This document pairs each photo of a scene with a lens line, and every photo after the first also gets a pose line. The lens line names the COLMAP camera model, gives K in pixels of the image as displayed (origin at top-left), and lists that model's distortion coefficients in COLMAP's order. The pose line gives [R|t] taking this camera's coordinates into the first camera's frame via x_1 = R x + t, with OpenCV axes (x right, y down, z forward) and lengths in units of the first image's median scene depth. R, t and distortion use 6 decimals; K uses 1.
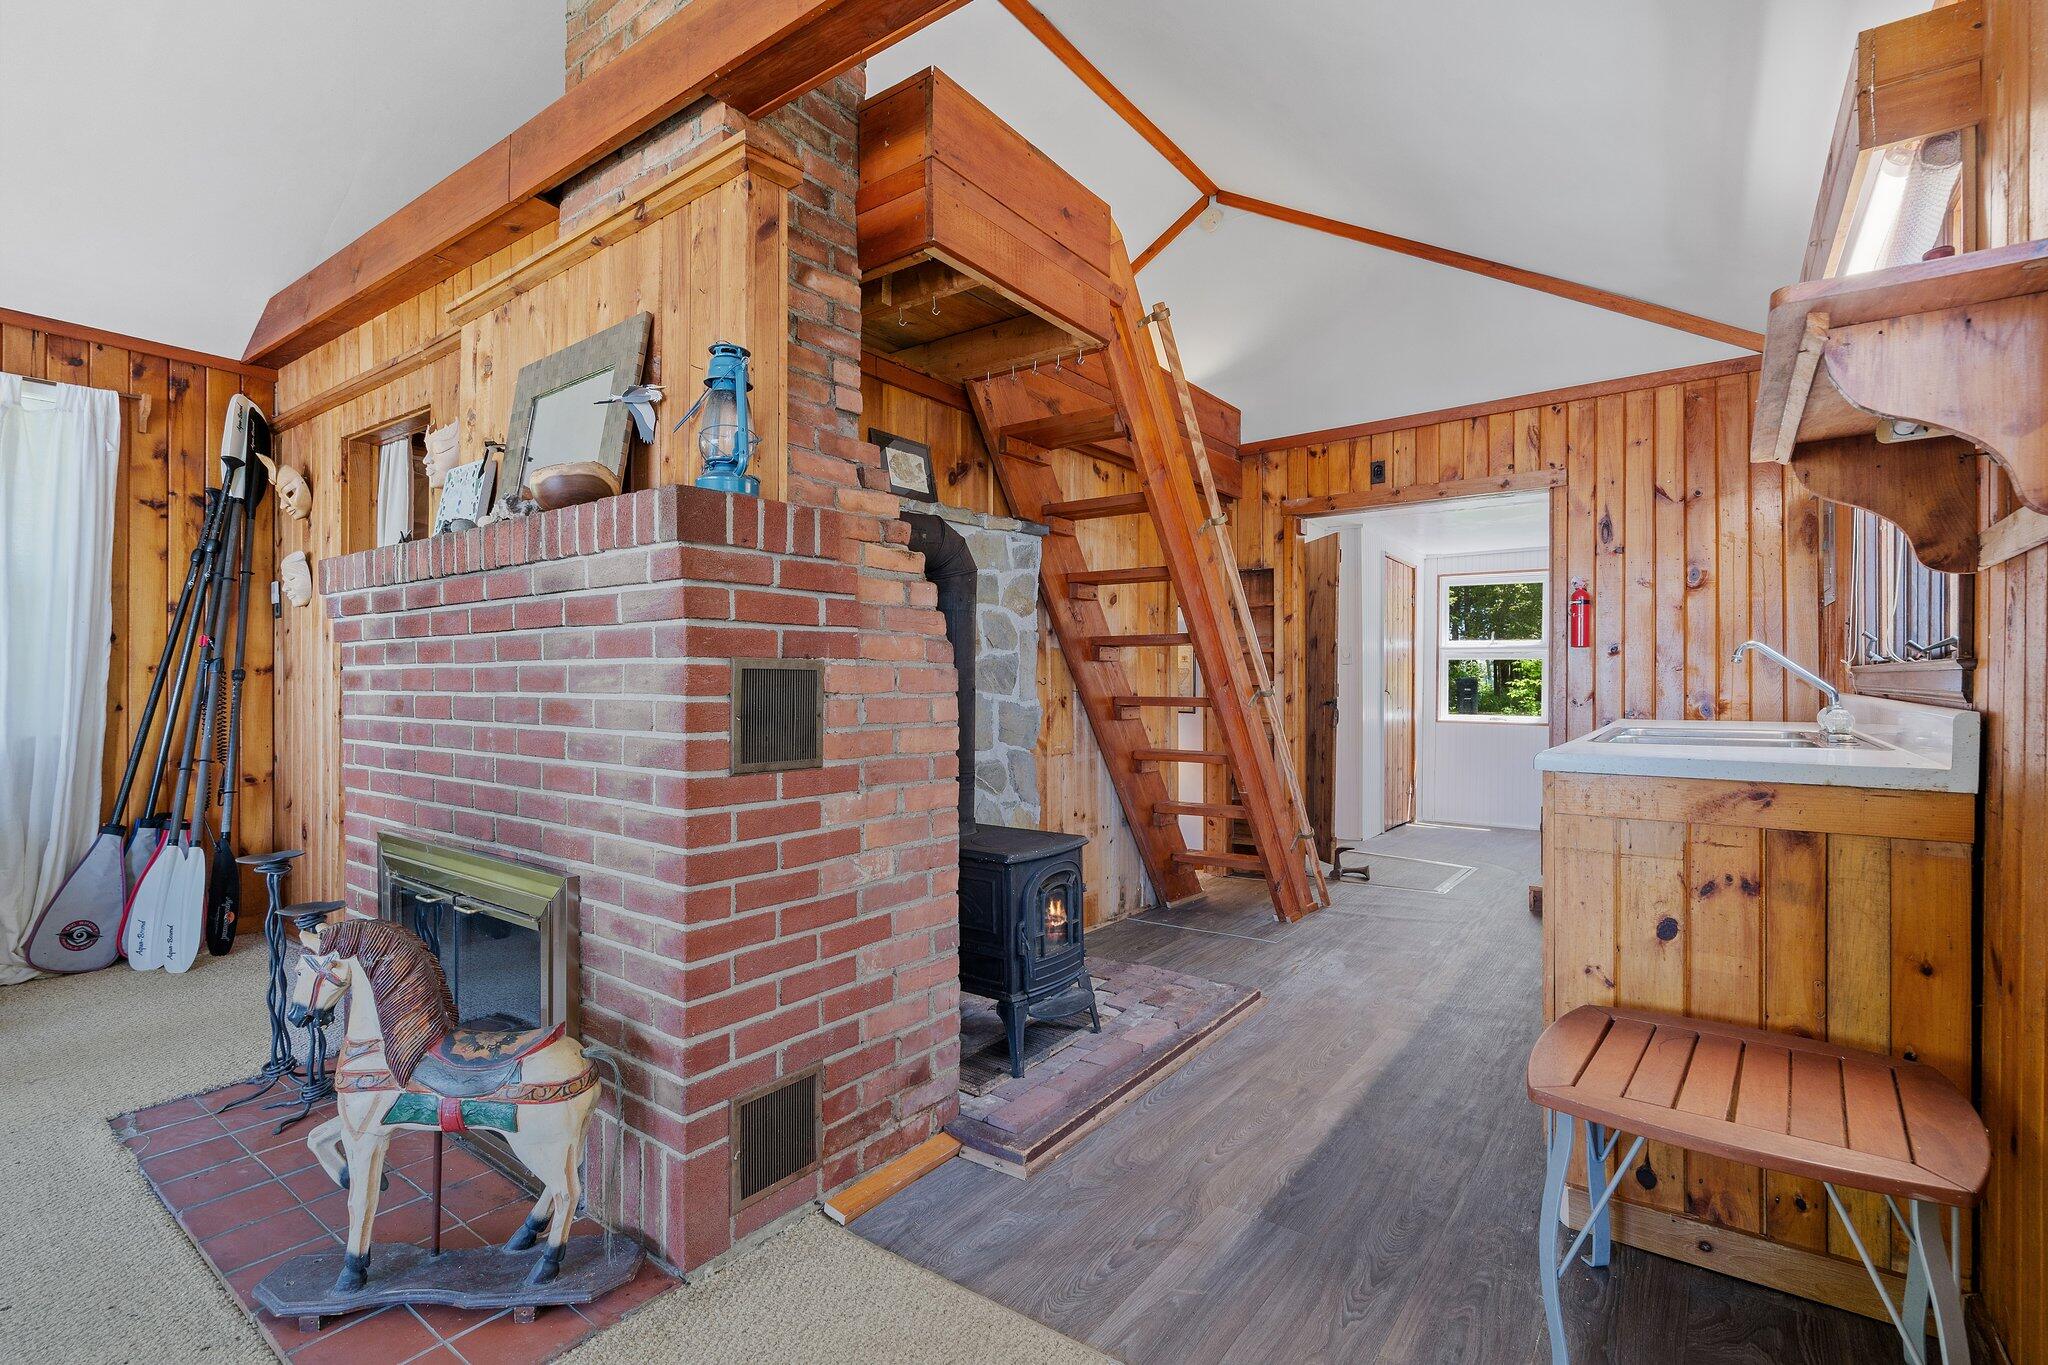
lens RADIAL K [[947.3, 0, 1028.2], [0, 947.3, 689.6], [0, 0, 1]] dist [-0.010887, 0.004954]
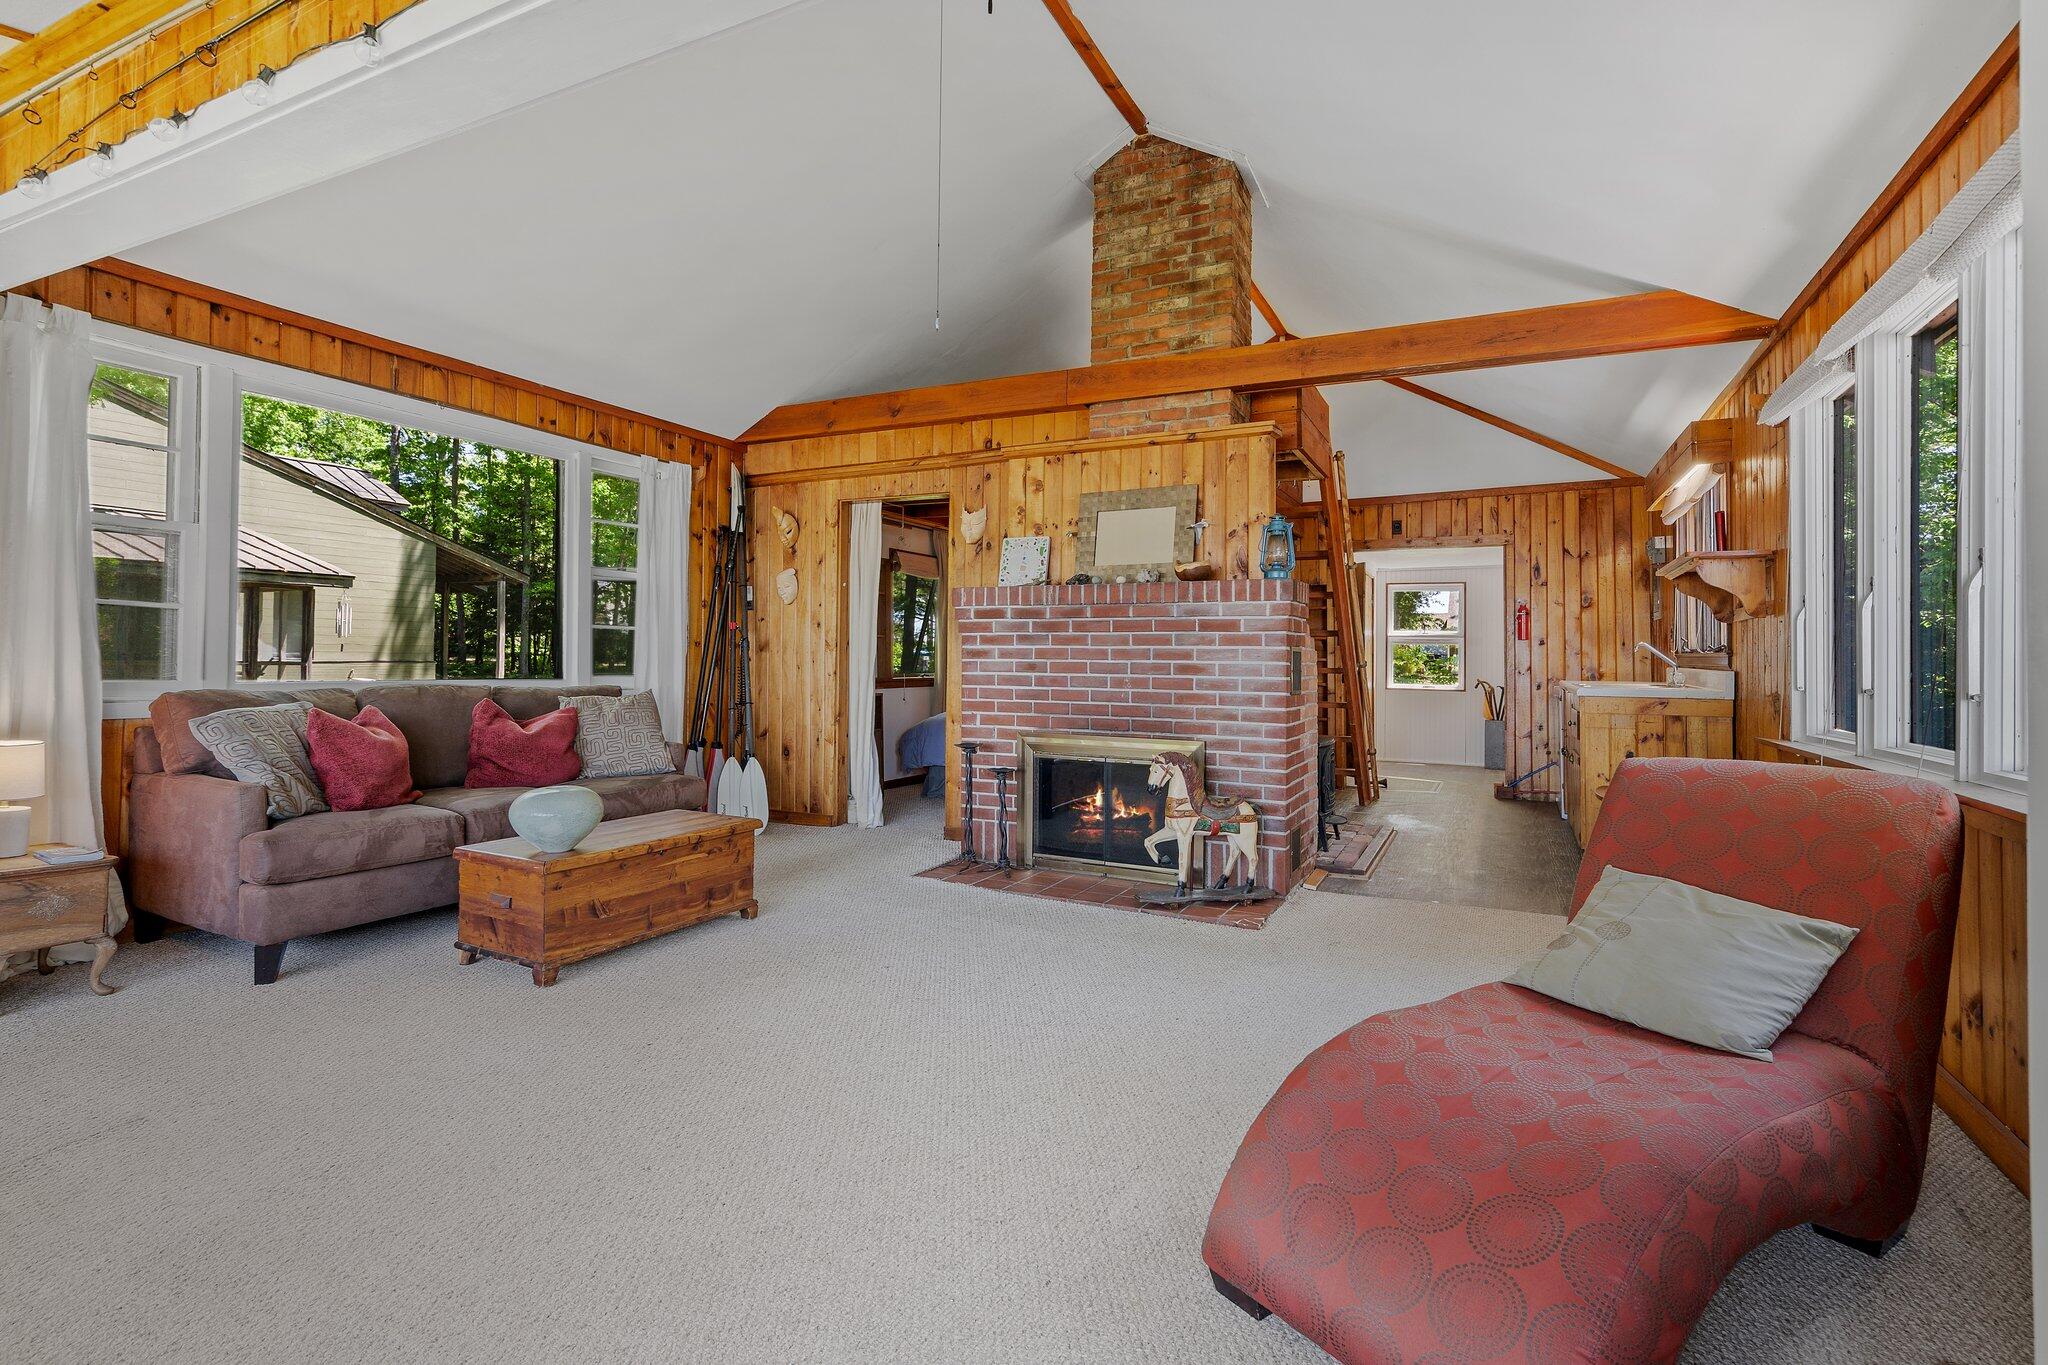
lens RADIAL K [[947.3, 0, 1040.8], [0, 947.3, 643.1], [0, 0, 1]] dist [-0.010887, 0.004954]
pose [[0.985631, 0.012021, 0.168485, -0.613982], [-0.008119, 0.999683, -0.023832, 0.009061], [-0.168719, 0.022122, 0.985416, -0.582836]]
